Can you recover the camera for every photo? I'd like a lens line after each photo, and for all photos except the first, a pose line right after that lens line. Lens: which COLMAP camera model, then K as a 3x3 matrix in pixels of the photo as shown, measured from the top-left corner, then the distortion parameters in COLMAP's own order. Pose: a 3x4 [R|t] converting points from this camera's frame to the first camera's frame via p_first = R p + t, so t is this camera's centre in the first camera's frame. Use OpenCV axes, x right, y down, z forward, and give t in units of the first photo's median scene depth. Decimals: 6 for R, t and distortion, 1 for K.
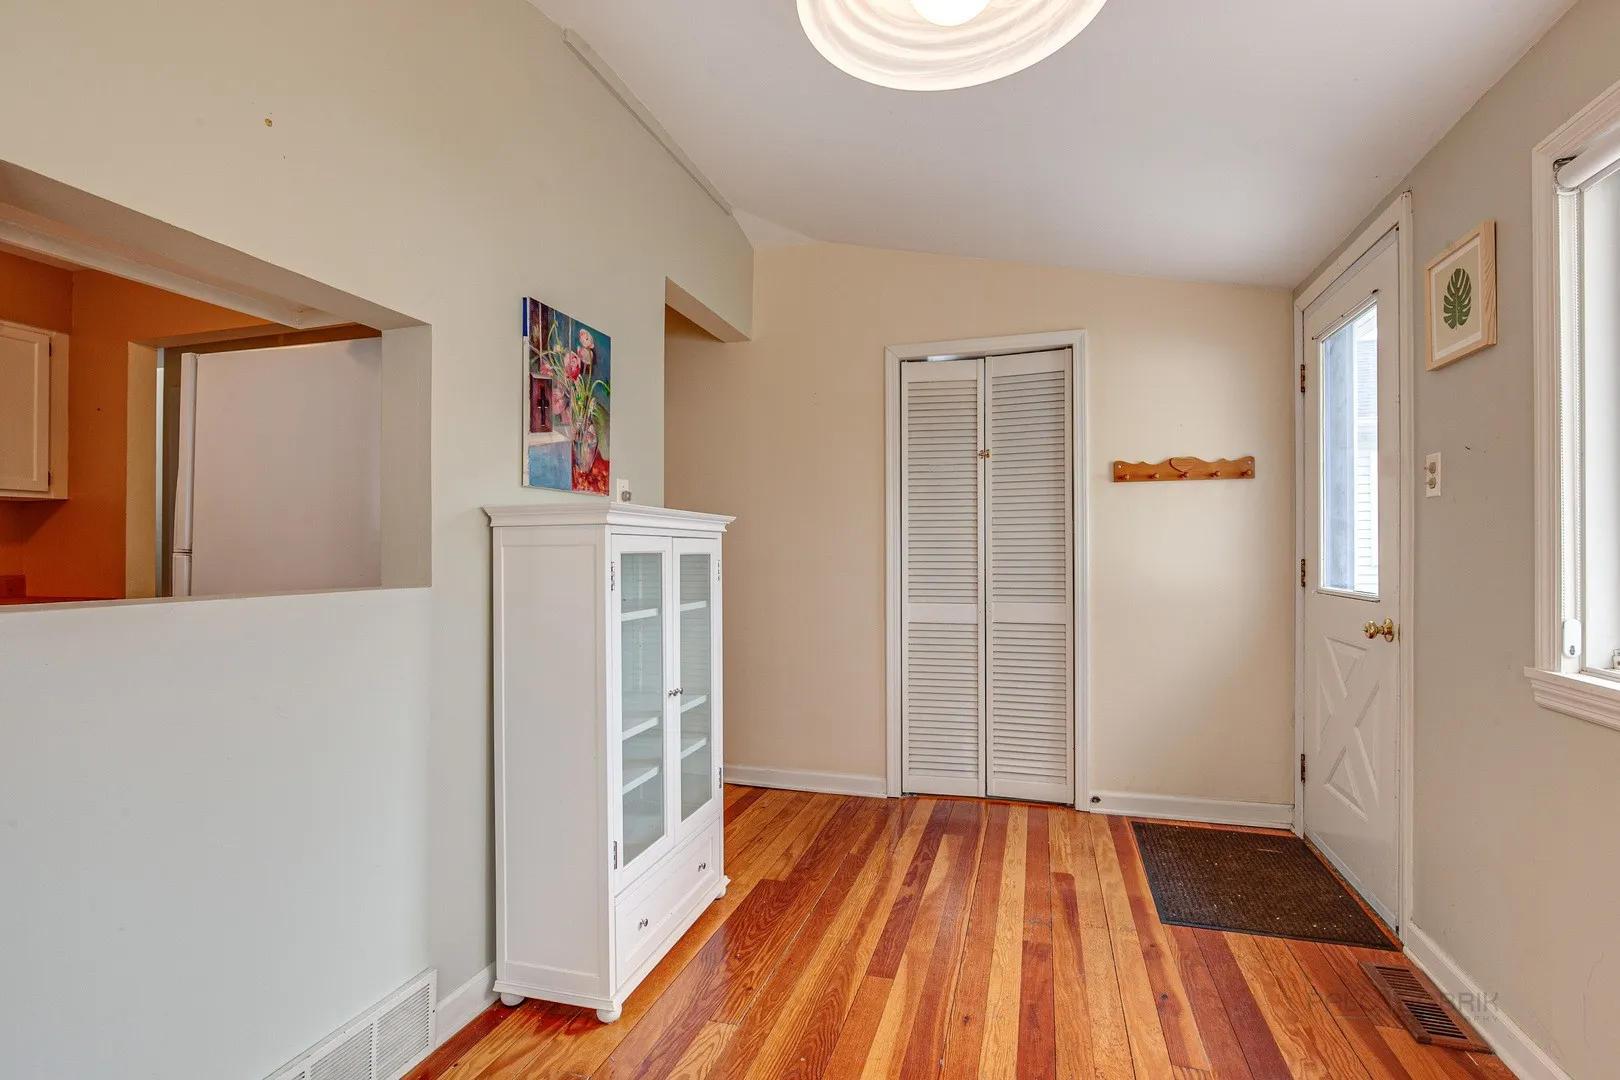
lens RADIAL K [[748.9, 0, 807.6], [0, 748.9, 542.5], [0, 0, 1]] dist [-0.011133, 0.000043]
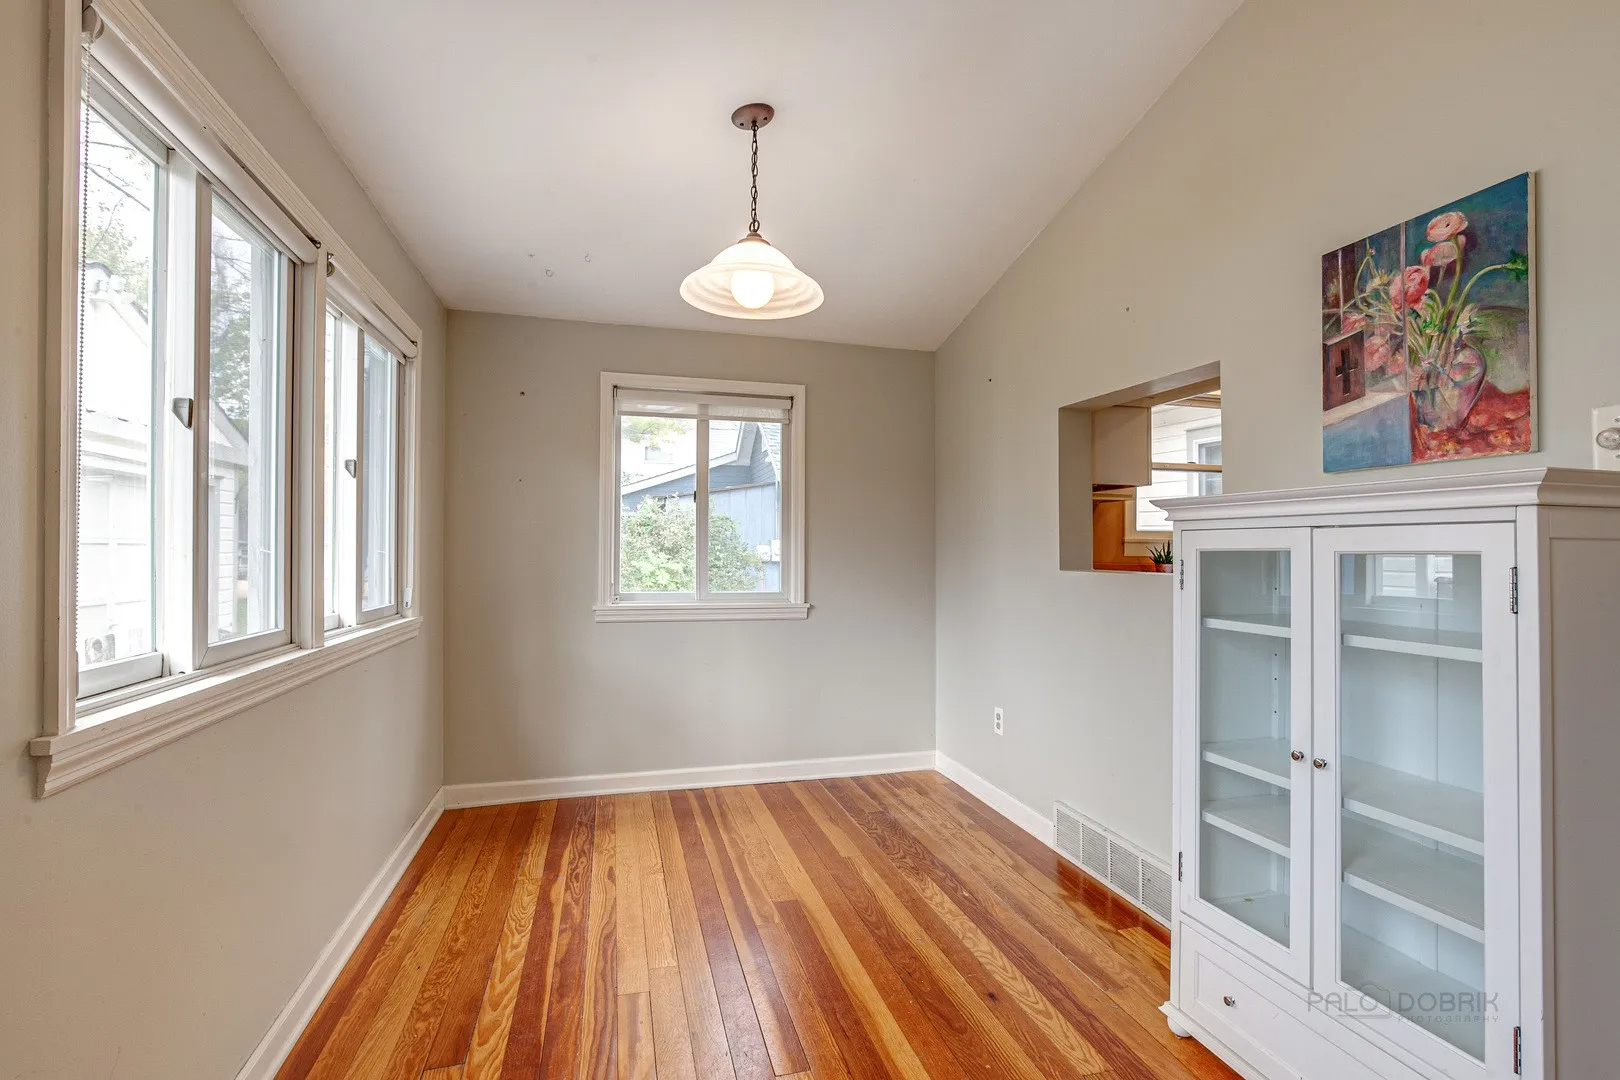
lens RADIAL K [[748.9, 0, 807.6], [0, 748.9, 545.5], [0, 0, 1]] dist [-0.011133, 0.000043]
pose [[-0.841413, -0.006203, -0.540357, 0.548385], [0.004050, 0.999834, -0.017783, 0.019051], [0.540377, -0.017151, -0.841248, 1.287376]]
